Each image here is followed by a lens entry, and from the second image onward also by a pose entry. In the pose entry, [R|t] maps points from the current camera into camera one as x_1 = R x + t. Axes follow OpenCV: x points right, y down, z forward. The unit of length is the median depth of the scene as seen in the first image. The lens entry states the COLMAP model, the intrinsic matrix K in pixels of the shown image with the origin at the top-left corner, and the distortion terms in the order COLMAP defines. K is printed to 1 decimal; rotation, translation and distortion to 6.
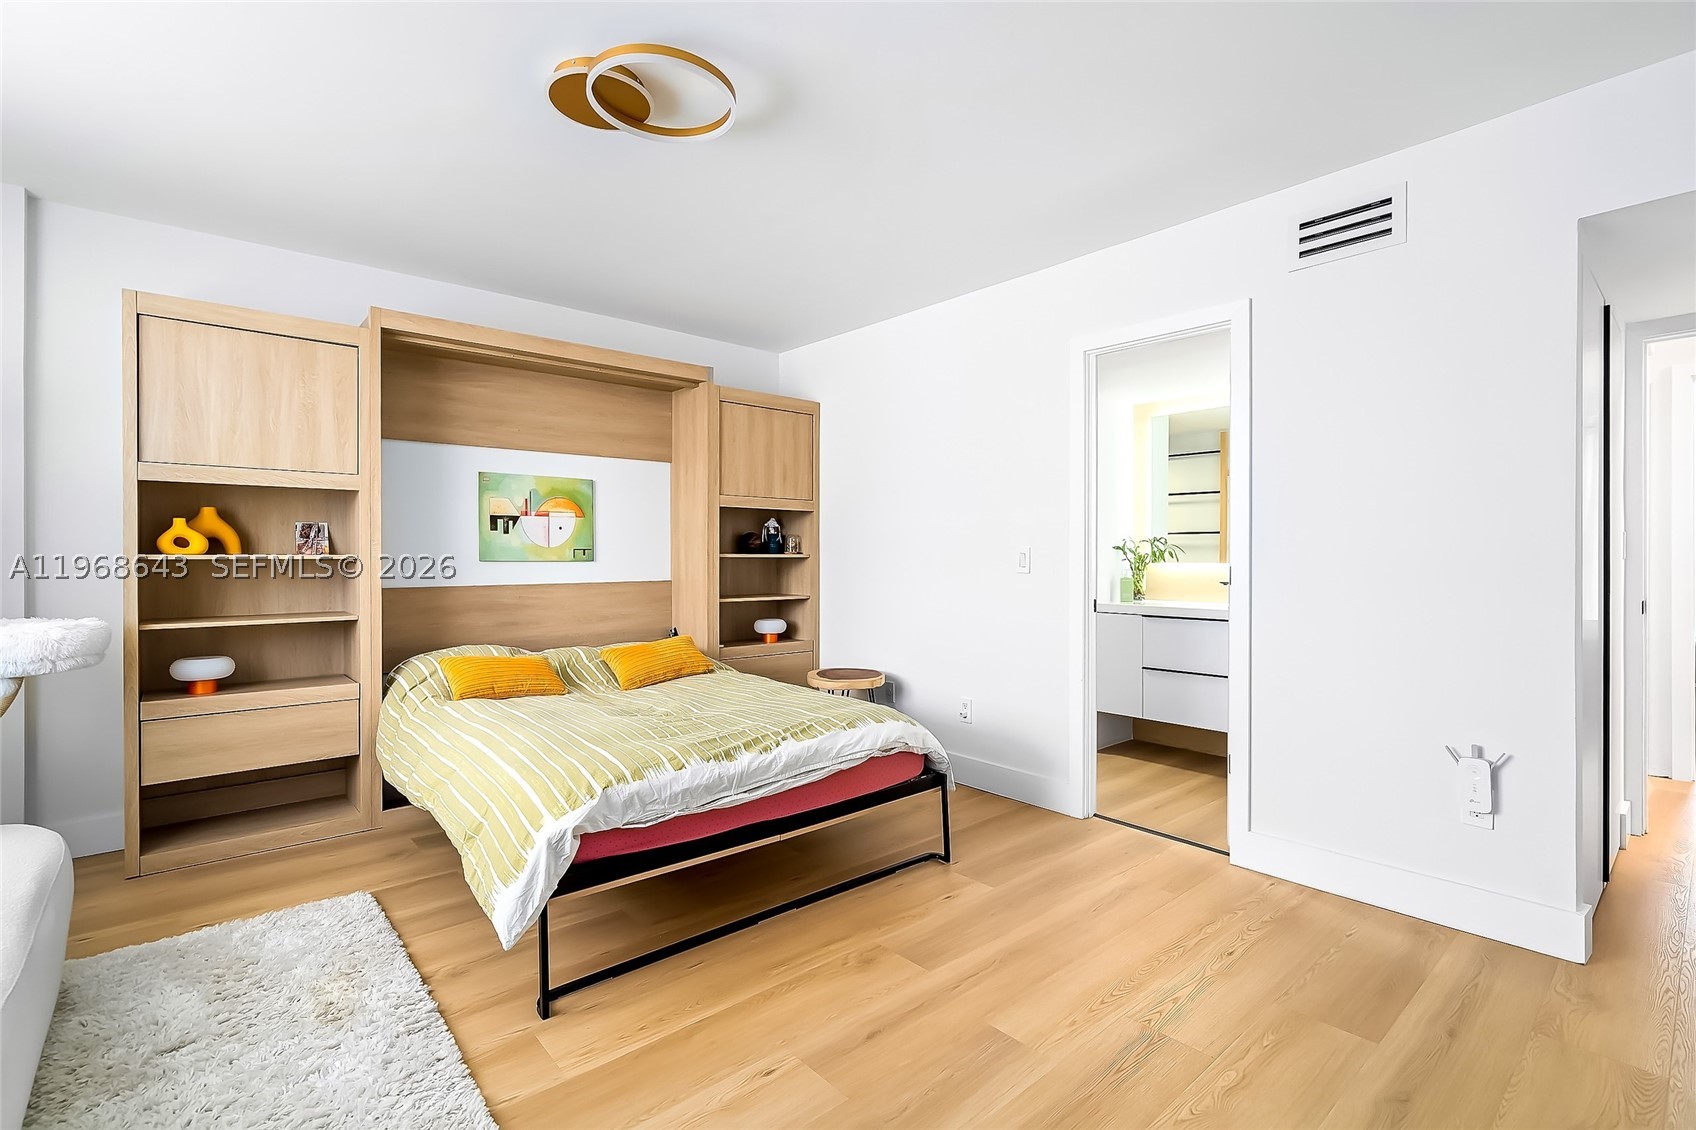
lens RADIAL K [[774.6, 0, 847.4], [0, 774.6, 556.5], [0, 0, 1]] dist [-0.004312, 0.001912]
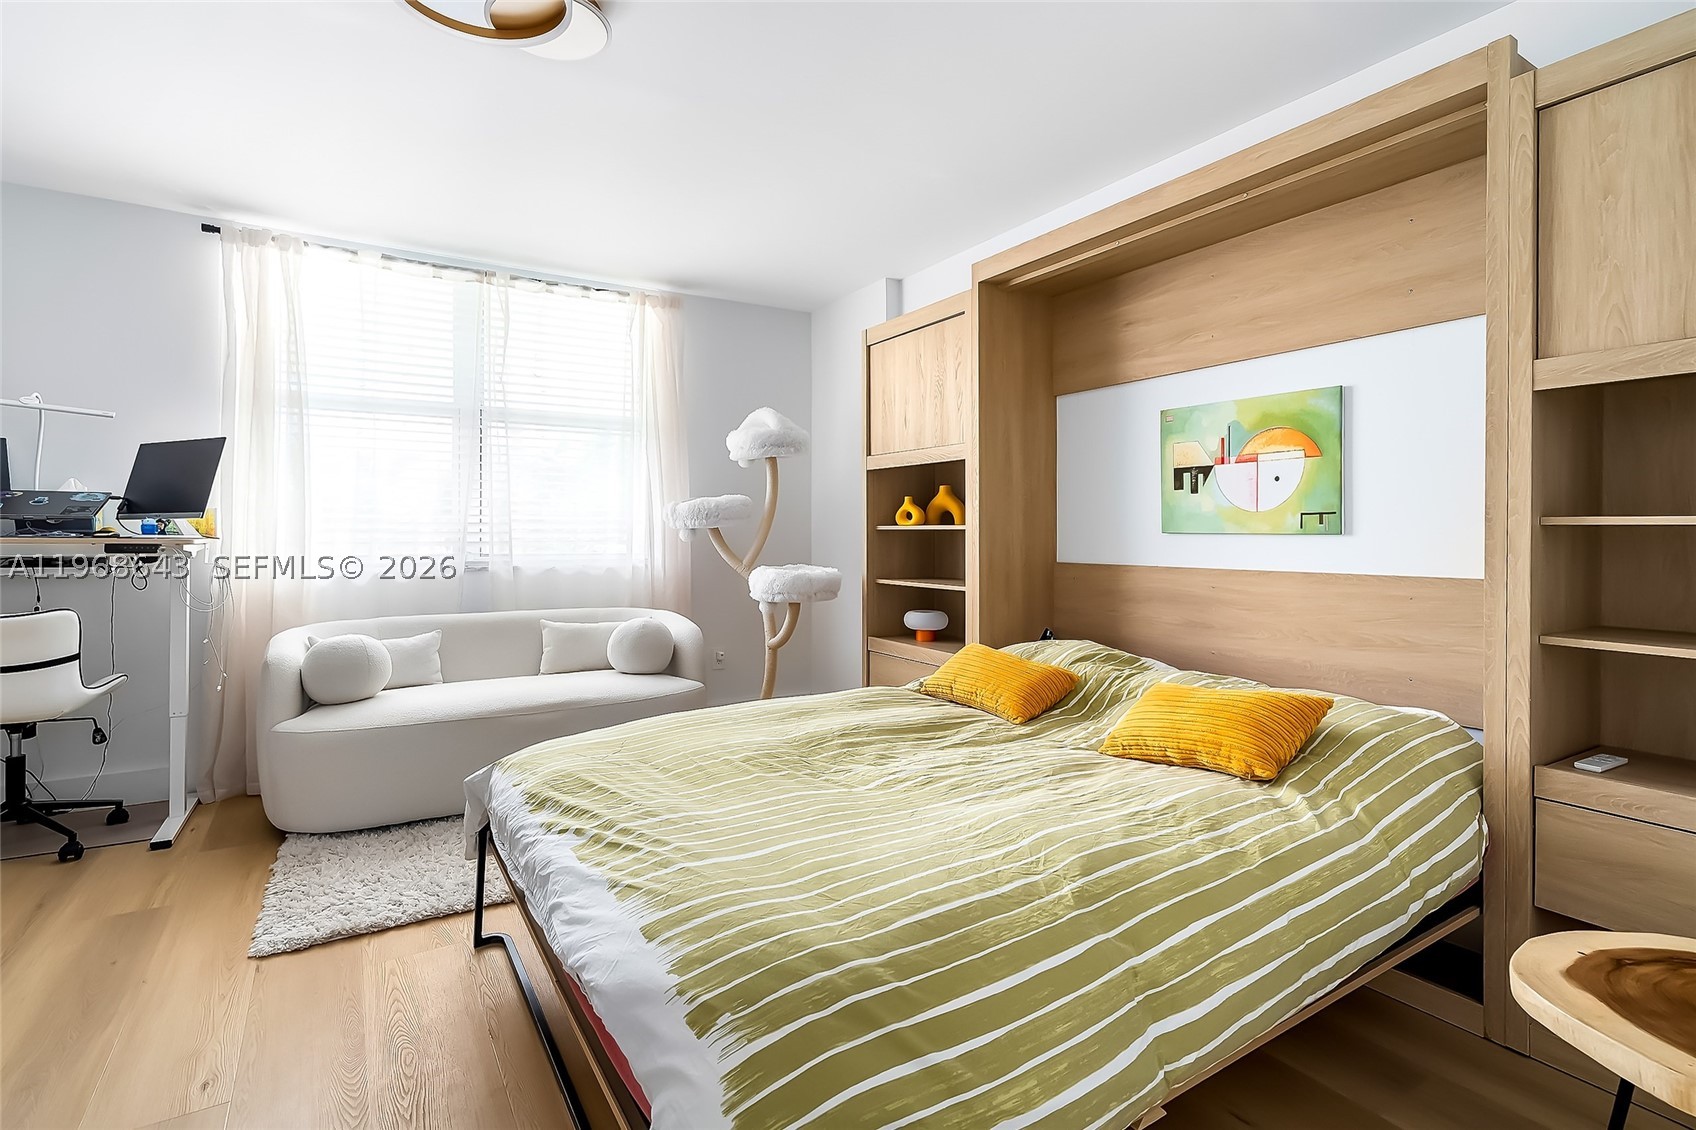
lens RADIAL K [[774.6, 0, 859.8], [0, 774.6, 536.3], [0, 0, 1]] dist [-0.004312, 0.001912]
pose [[-0.129312, -0.001396, -0.991603, 0.276709], [-0.007969, 0.999968, -0.000368, 0.011248], [0.991572, 0.007855, -0.129319, 0.793035]]
